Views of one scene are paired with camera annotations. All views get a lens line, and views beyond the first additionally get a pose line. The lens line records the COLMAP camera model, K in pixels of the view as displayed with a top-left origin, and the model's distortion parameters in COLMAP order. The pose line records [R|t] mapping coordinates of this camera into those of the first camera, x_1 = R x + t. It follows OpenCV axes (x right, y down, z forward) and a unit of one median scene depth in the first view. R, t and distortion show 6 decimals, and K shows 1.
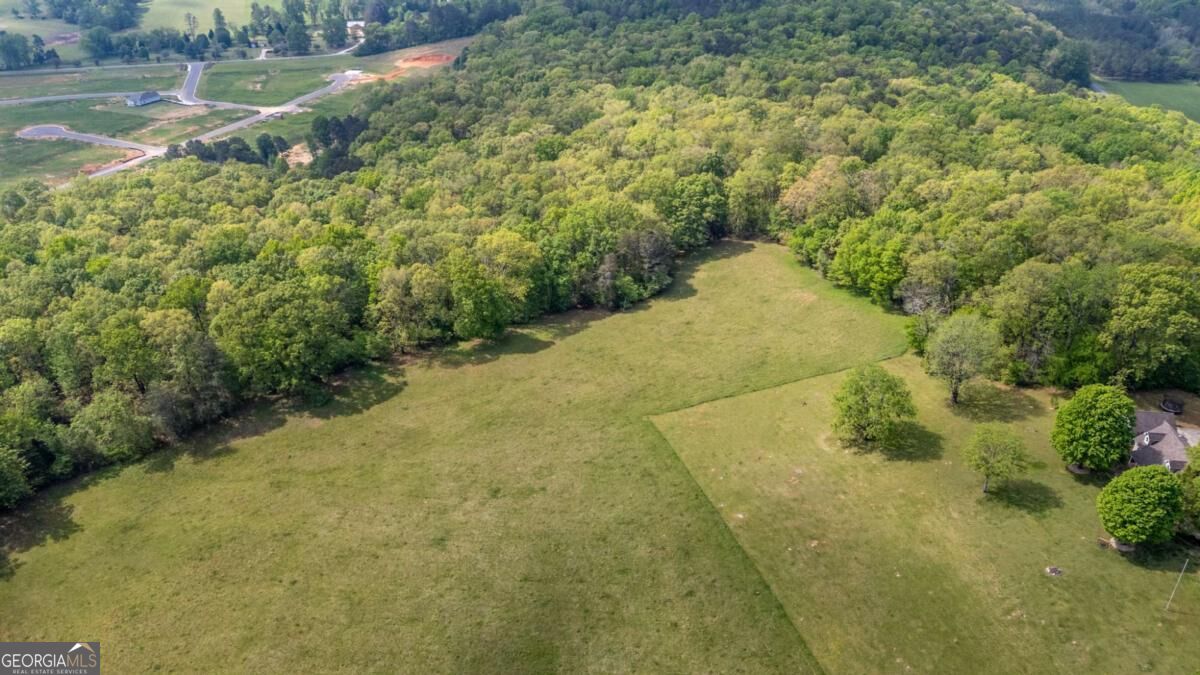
lens RADIAL K [[884.1, 0, 604.3], [0, 884.1, 339.0], [0, 0, 1]] dist [0.076031, -0.080103]
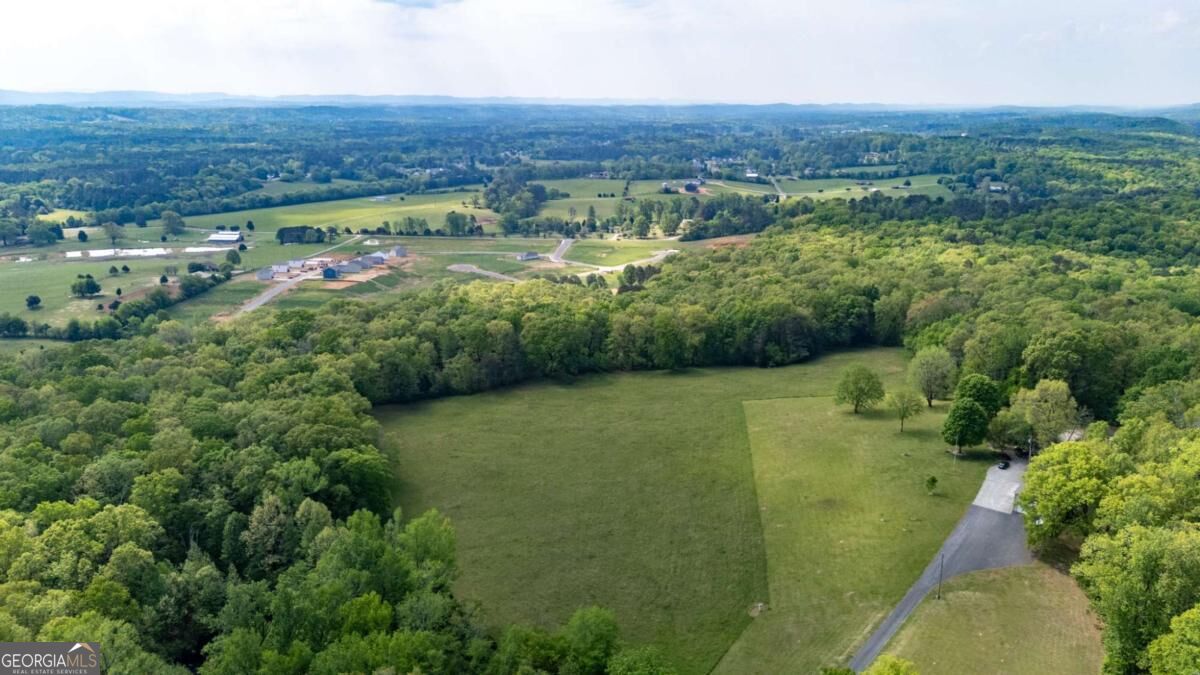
lens RADIAL K [[884.1, 0, 603.7], [0, 884.1, 341.5], [0, 0, 1]] dist [0.076031, -0.080103]
pose [[0.921495, 0.095765, -0.376399, 0.324587], [-0.180830, 0.963465, -0.197577, 0.272235], [0.343726, 0.250130, 0.905145, -0.457505]]
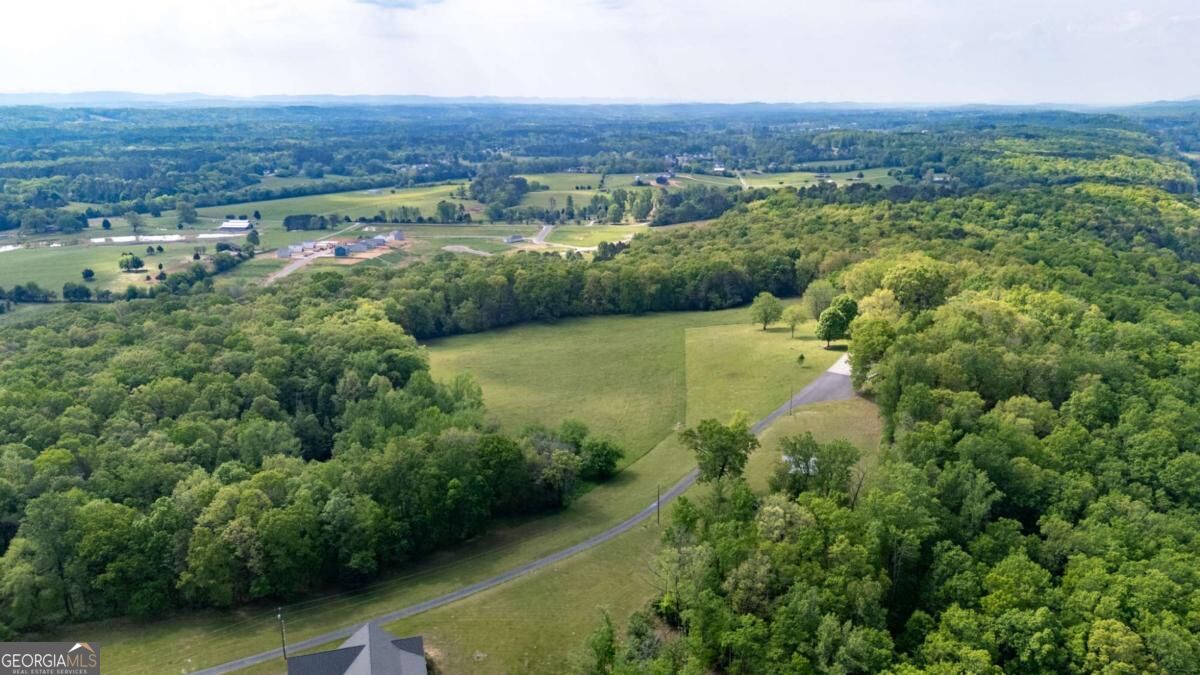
lens RADIAL K [[884.1, 0, 608.2], [0, 884.1, 344.7], [0, 0, 1]] dist [0.076031, -0.080103]
pose [[0.932467, 0.087594, -0.350474, 0.488446], [-0.165298, 0.966095, -0.198334, 0.450849], [0.321219, 0.242872, 0.915331, -0.781912]]
